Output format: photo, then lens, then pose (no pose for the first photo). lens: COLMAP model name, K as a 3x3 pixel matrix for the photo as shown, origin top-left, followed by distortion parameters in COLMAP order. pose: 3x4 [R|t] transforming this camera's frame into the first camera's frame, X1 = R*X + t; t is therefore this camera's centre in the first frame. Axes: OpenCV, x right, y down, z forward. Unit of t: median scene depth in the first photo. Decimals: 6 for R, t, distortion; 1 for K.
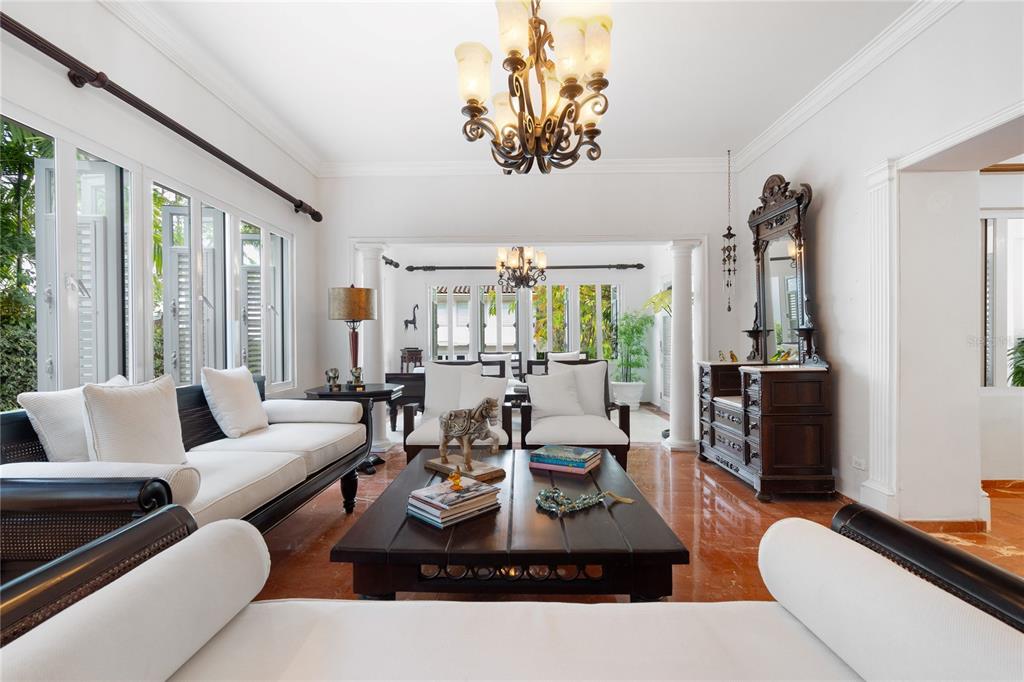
lens RADIAL K [[463.3, 0, 510.8], [0, 463.3, 343.5], [0, 0, 1]] dist [-0.001721, 0.000307]
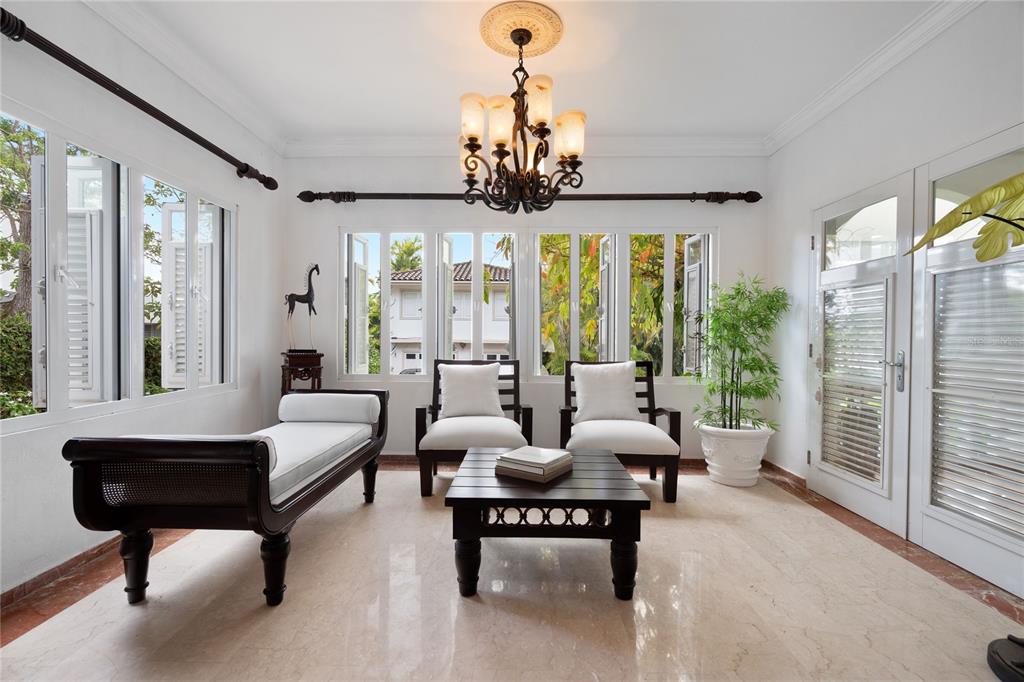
lens RADIAL K [[463.3, 0, 510.8], [0, 463.3, 343.5], [0, 0, 1]] dist [-0.001721, 0.000307]
pose [[0.999886, 0.014797, -0.003153, 0.015181], [-0.014833, 0.999821, -0.011783, 0.005370], [0.002979, 0.011829, 0.999926, 0.485669]]
